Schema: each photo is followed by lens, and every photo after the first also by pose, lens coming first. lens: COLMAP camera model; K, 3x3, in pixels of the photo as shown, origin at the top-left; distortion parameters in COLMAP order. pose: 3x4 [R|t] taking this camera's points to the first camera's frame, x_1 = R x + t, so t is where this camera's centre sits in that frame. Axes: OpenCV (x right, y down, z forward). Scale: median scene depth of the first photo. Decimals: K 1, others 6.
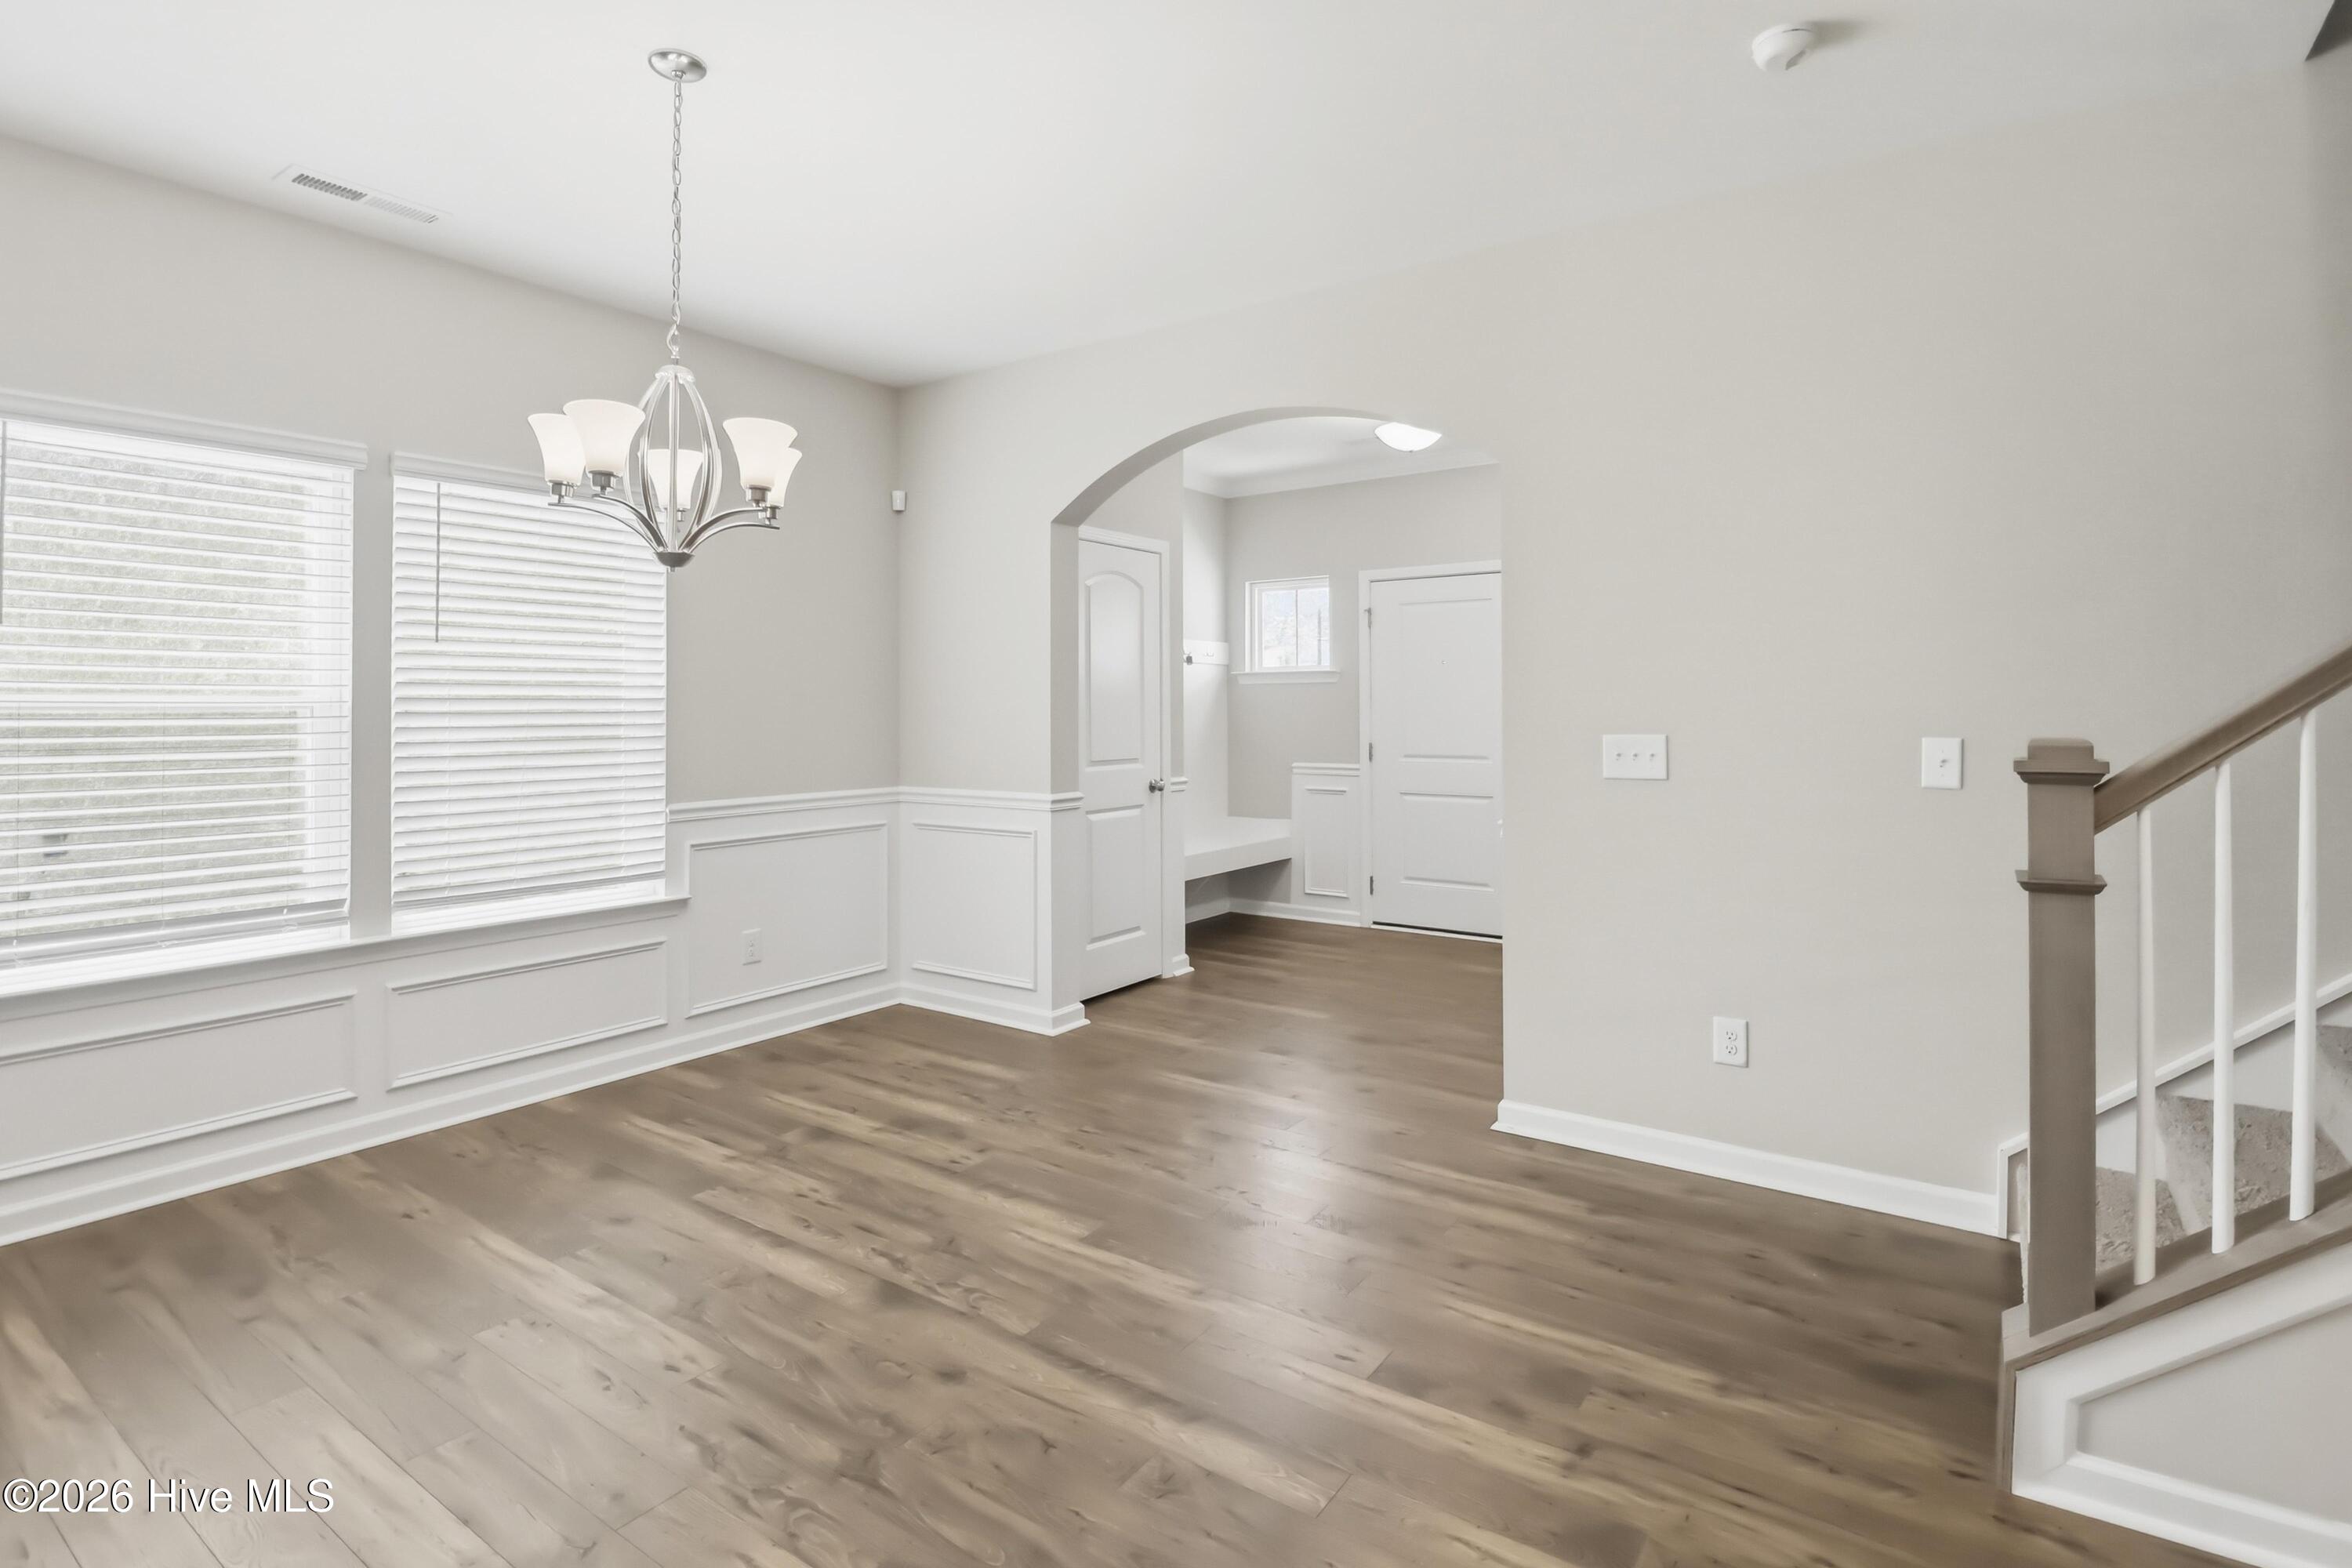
lens RADIAL K [[1135.0, 0, 1170.2], [0, 1135.0, 725.5], [0, 0, 1]] dist [-0.002317, -0.012721]
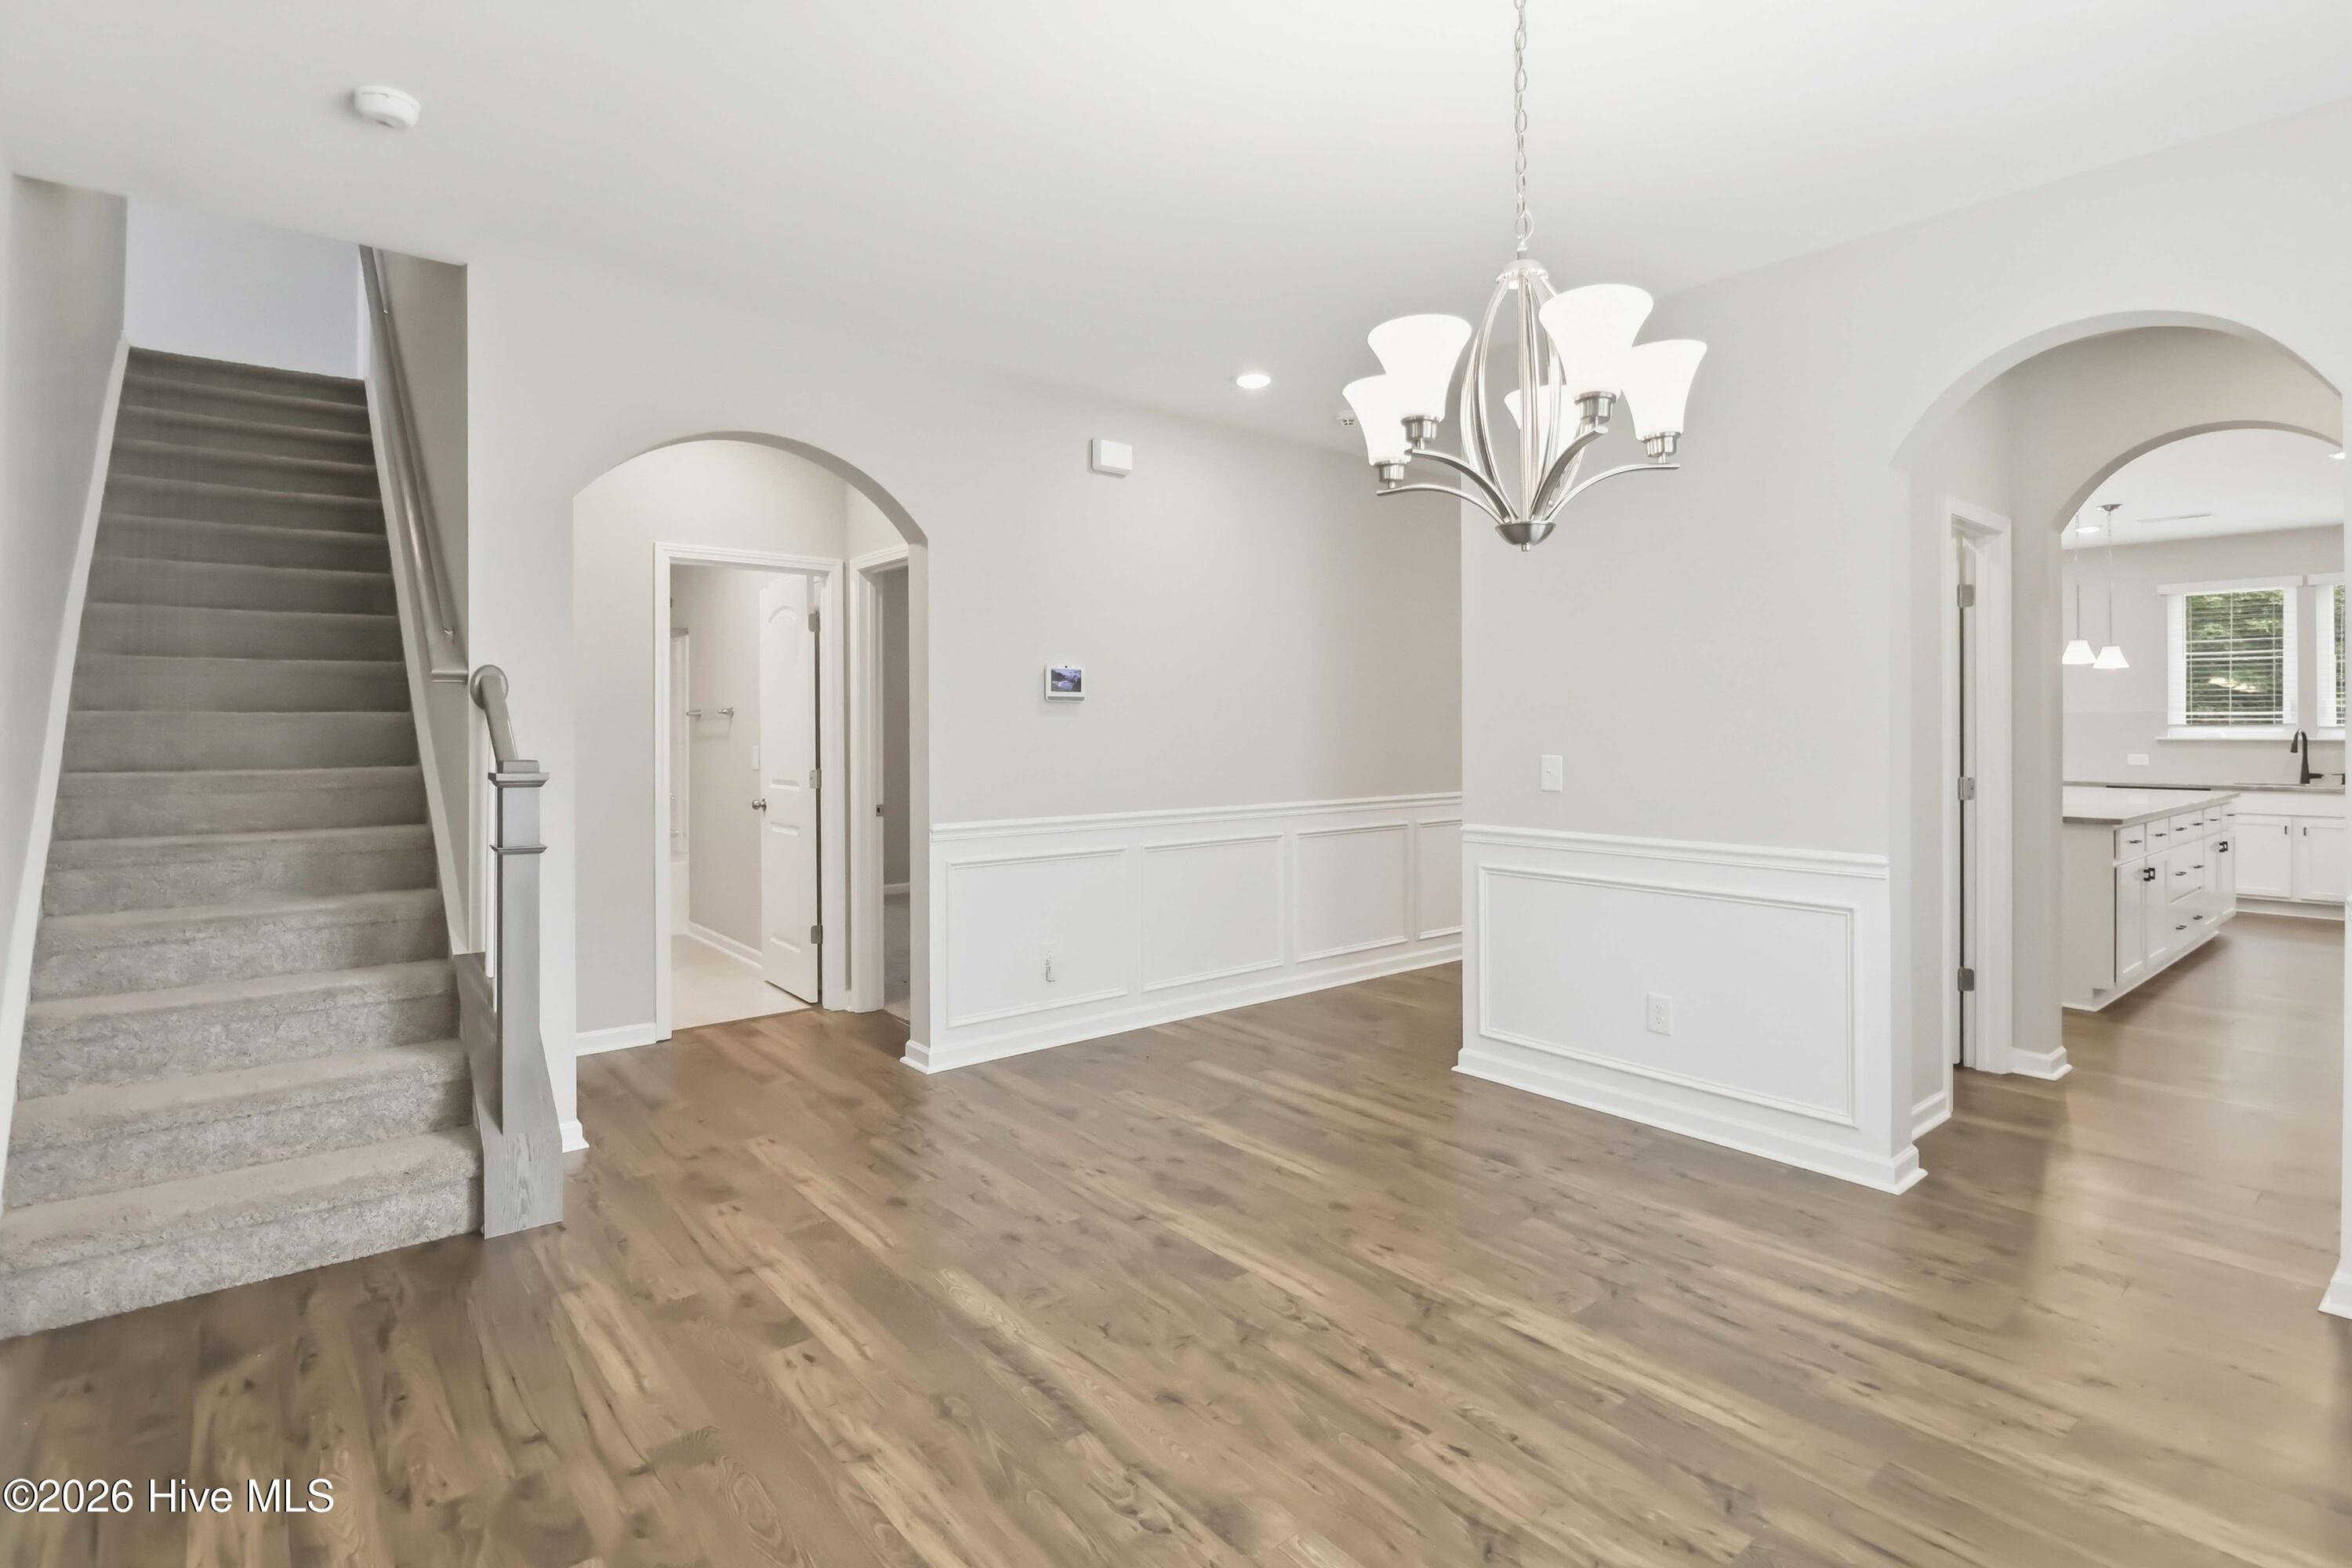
lens RADIAL K [[1135.0, 0, 1170.2], [0, 1135.0, 725.5], [0, 0, 1]] dist [-0.002317, -0.012721]
pose [[-0.962439, 0.005697, 0.271437, -0.495471], [0.011335, 0.999751, 0.019205, -0.050240], [-0.271260, 0.021560, -0.962265, 2.058040]]
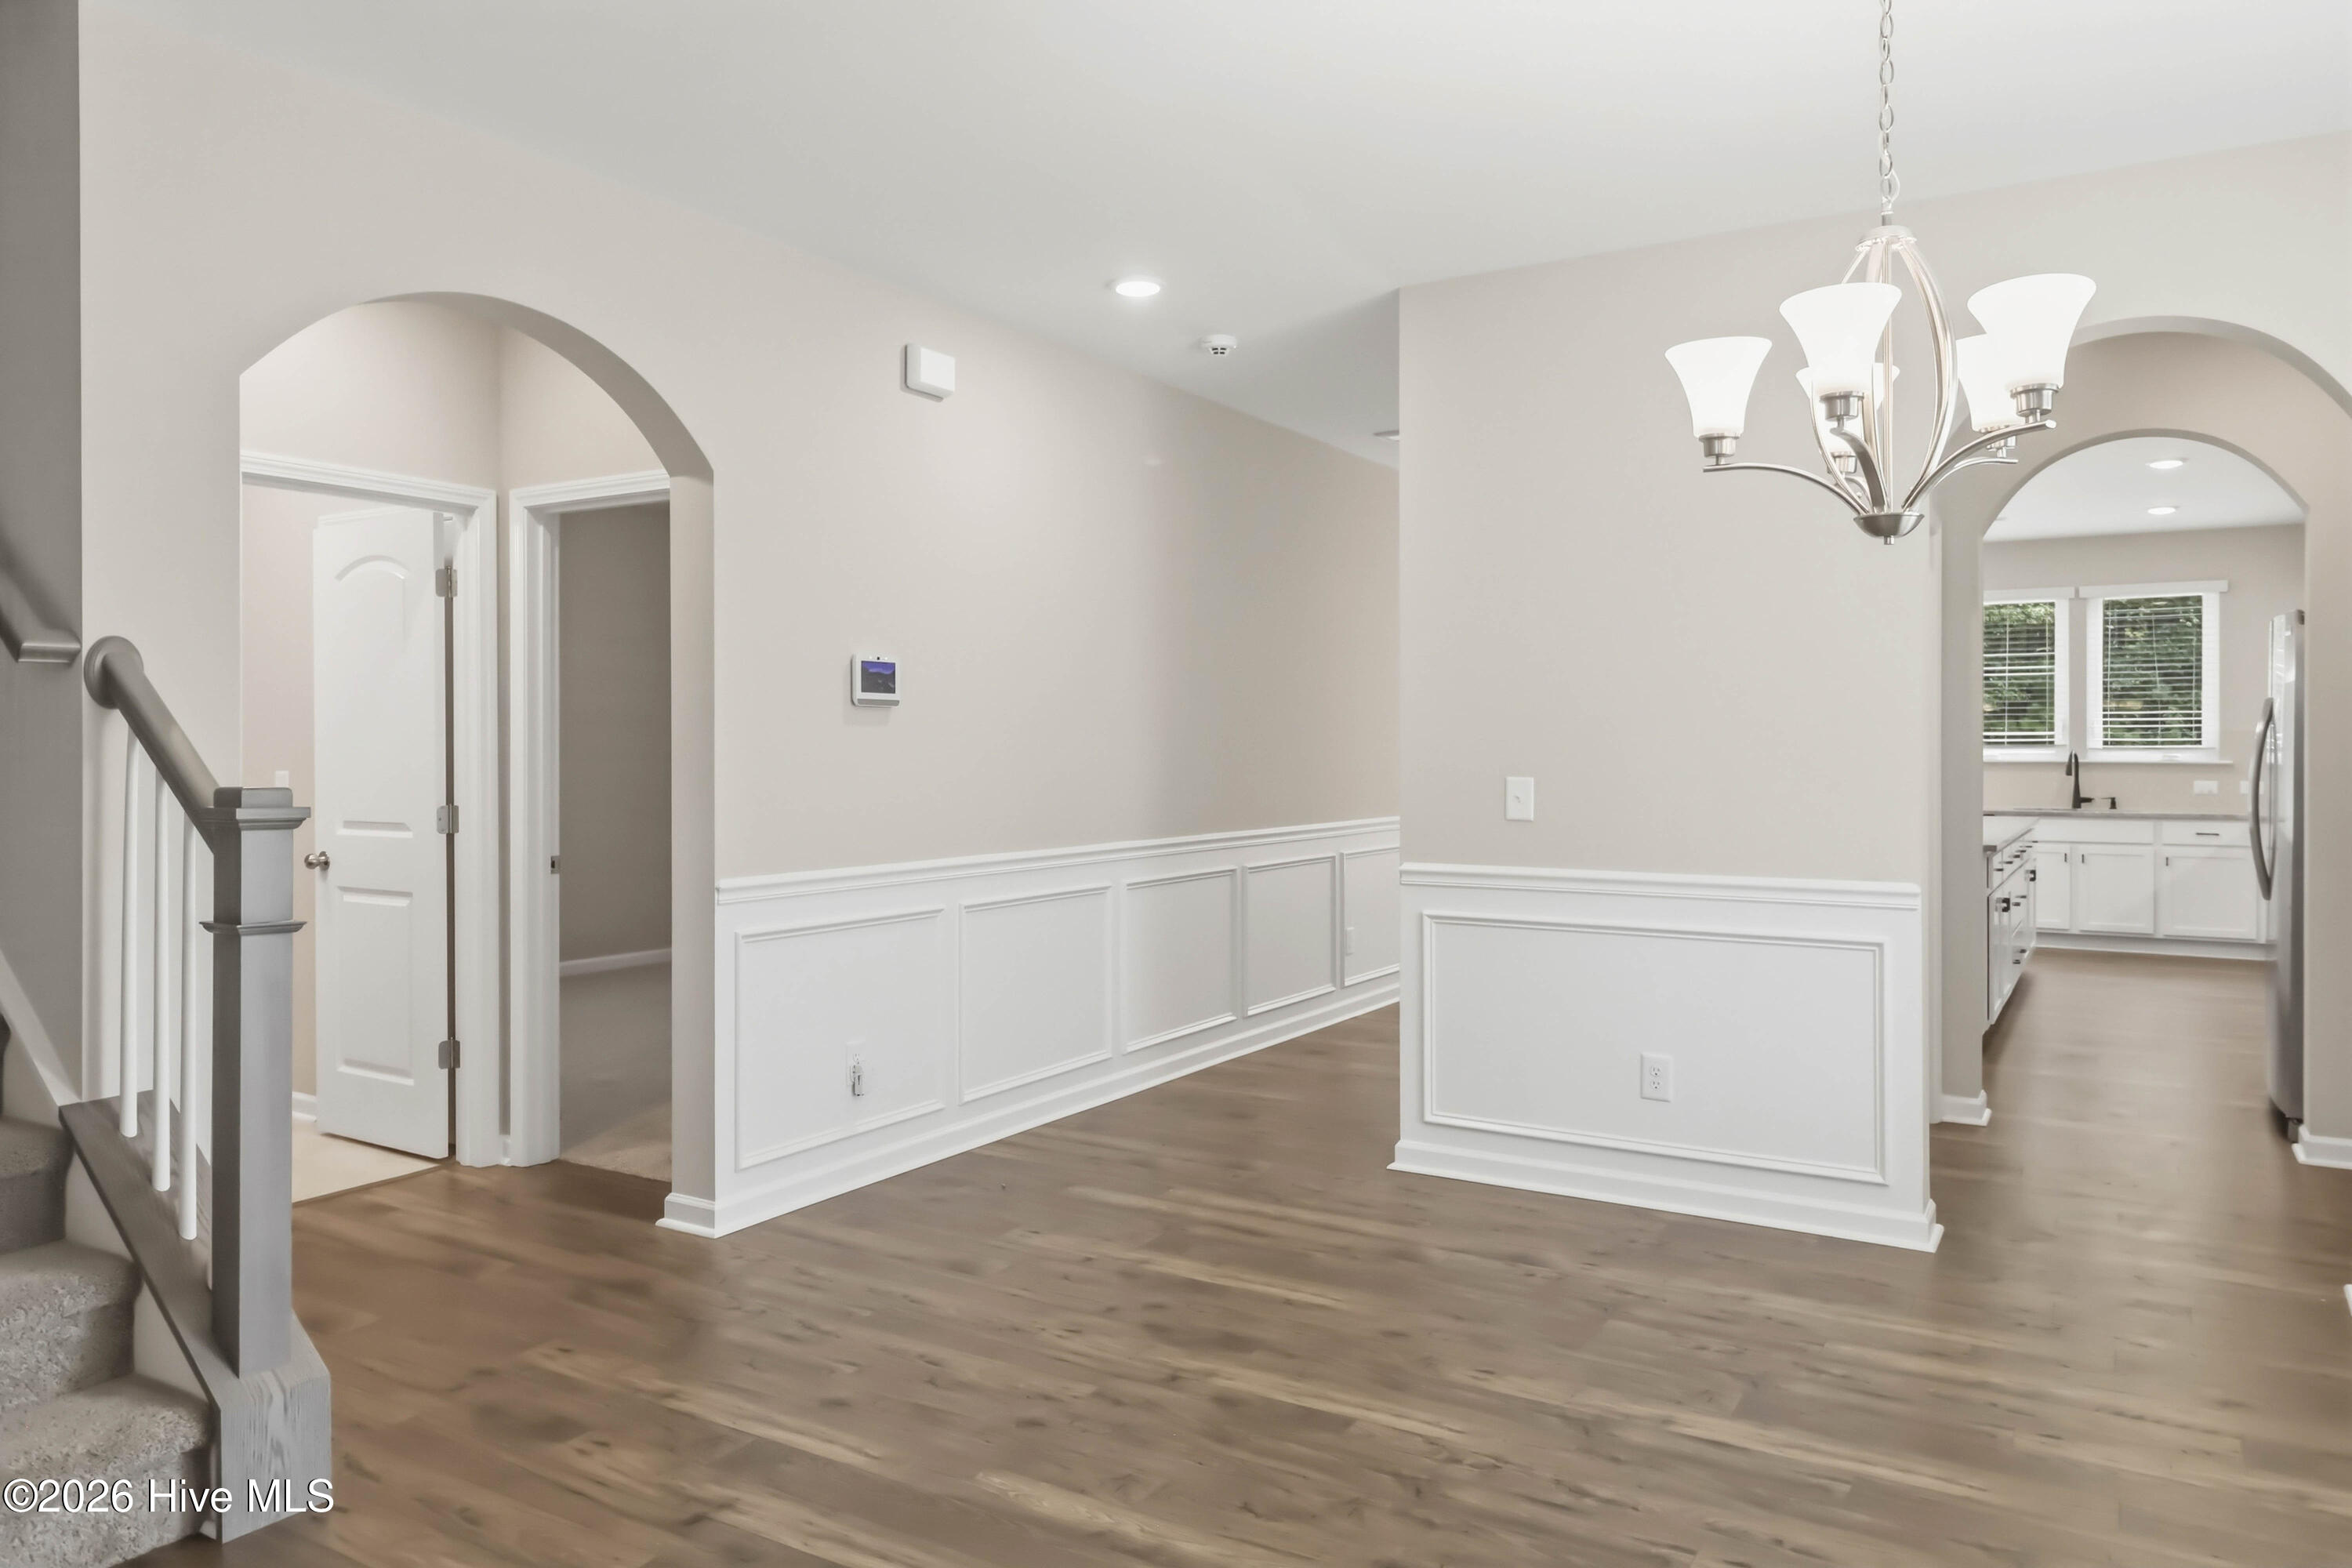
lens RADIAL K [[1563.2, 0, 1176.6], [0, 1563.2, 748.1], [0, 0, 1]] dist [0.004587, -0.007582]
pose [[-0.998389, 0.002857, -0.056663, 0.025479], [0.001569, 0.999740, 0.022759, -0.047685], [0.056714, 0.022633, -0.998134, 2.208795]]
